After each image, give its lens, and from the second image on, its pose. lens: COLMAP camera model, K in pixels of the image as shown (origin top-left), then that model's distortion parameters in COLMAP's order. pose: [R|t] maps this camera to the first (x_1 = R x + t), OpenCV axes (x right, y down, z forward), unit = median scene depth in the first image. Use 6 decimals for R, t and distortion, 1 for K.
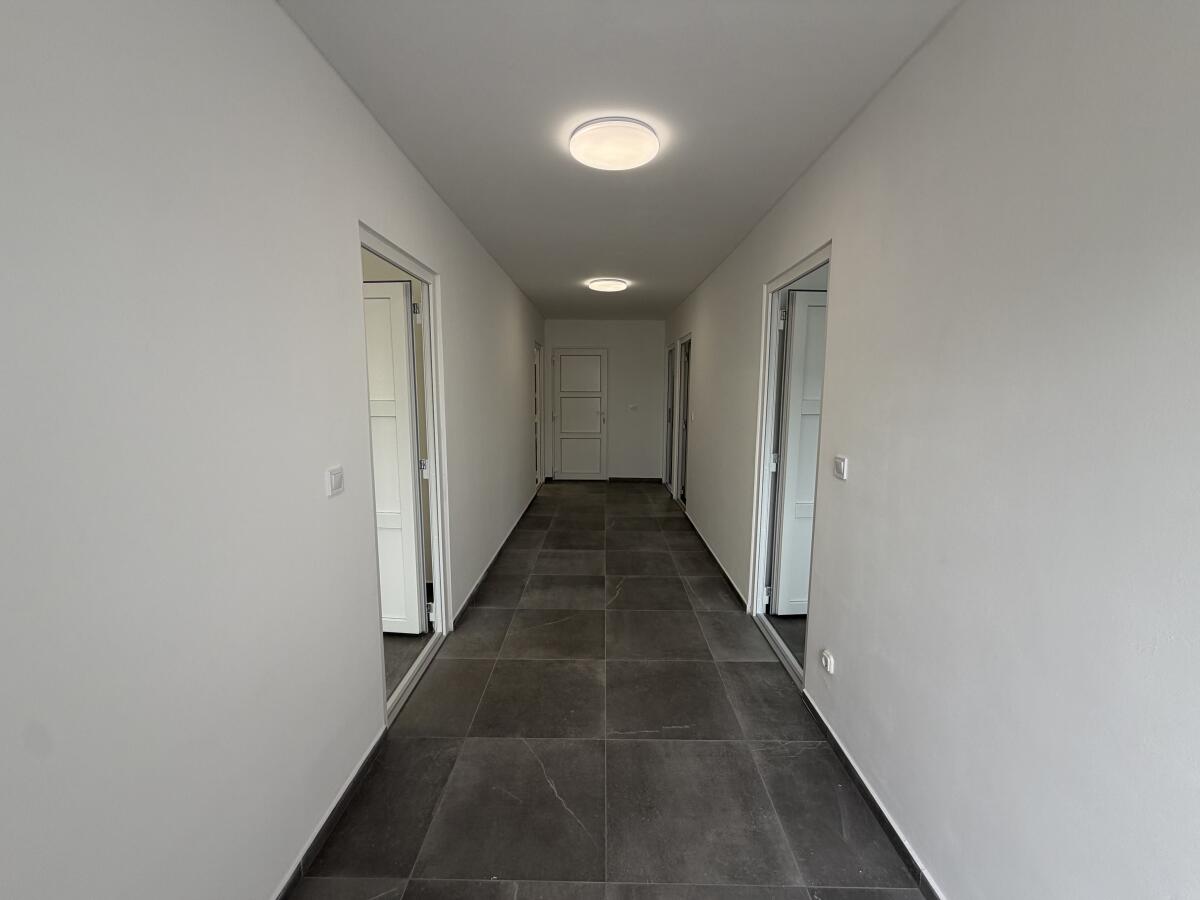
lens RADIAL K [[479.7, 0, 596.9], [0, 479.7, 449.2], [0, 0, 1]] dist [0.000168, 0.000110]
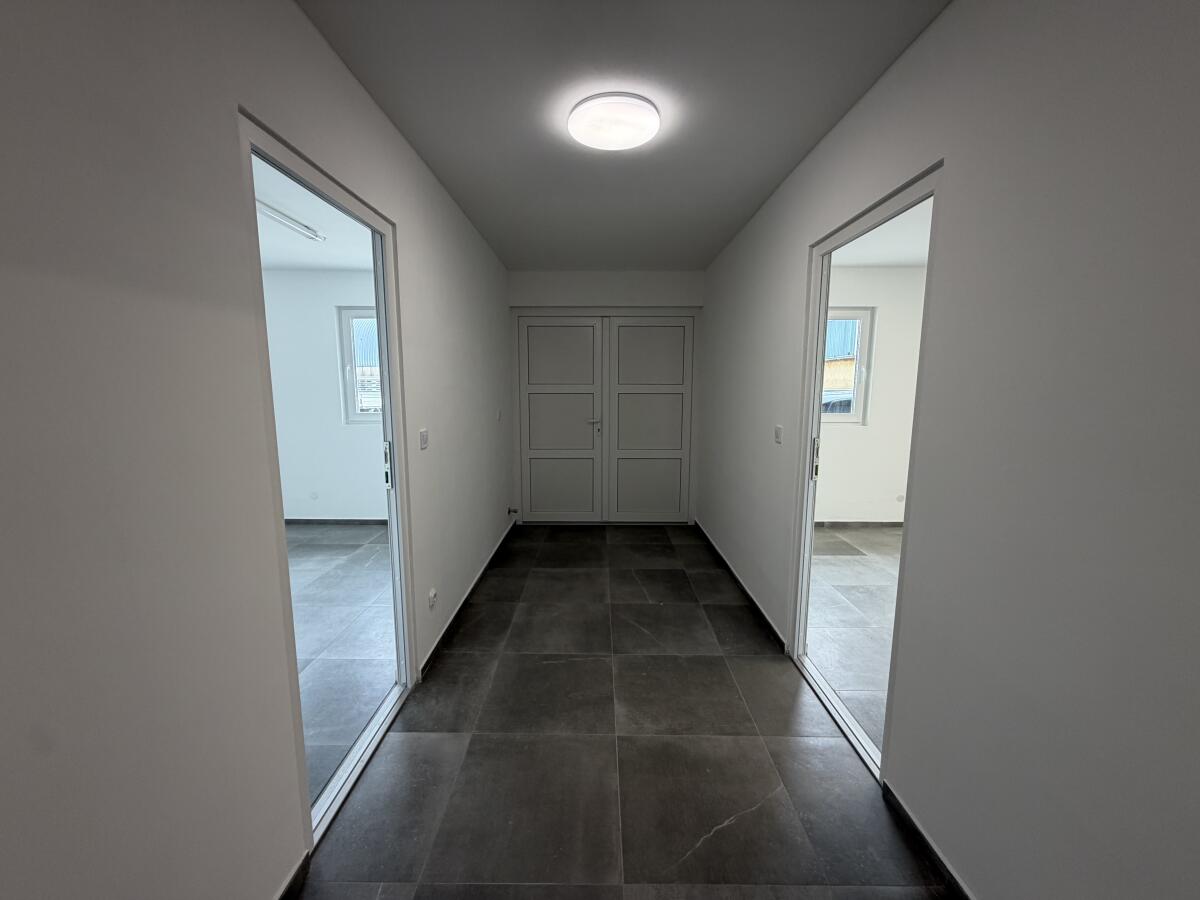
lens RADIAL K [[479.7, 0, 596.9], [0, 479.7, 449.2], [0, 0, 1]] dist [0.000168, 0.000110]
pose [[-0.999923, -0.006586, -0.010485, 0.072887], [-0.009134, 0.964063, 0.265515, -0.236623], [0.008360, 0.265591, -0.964050, 1.962118]]
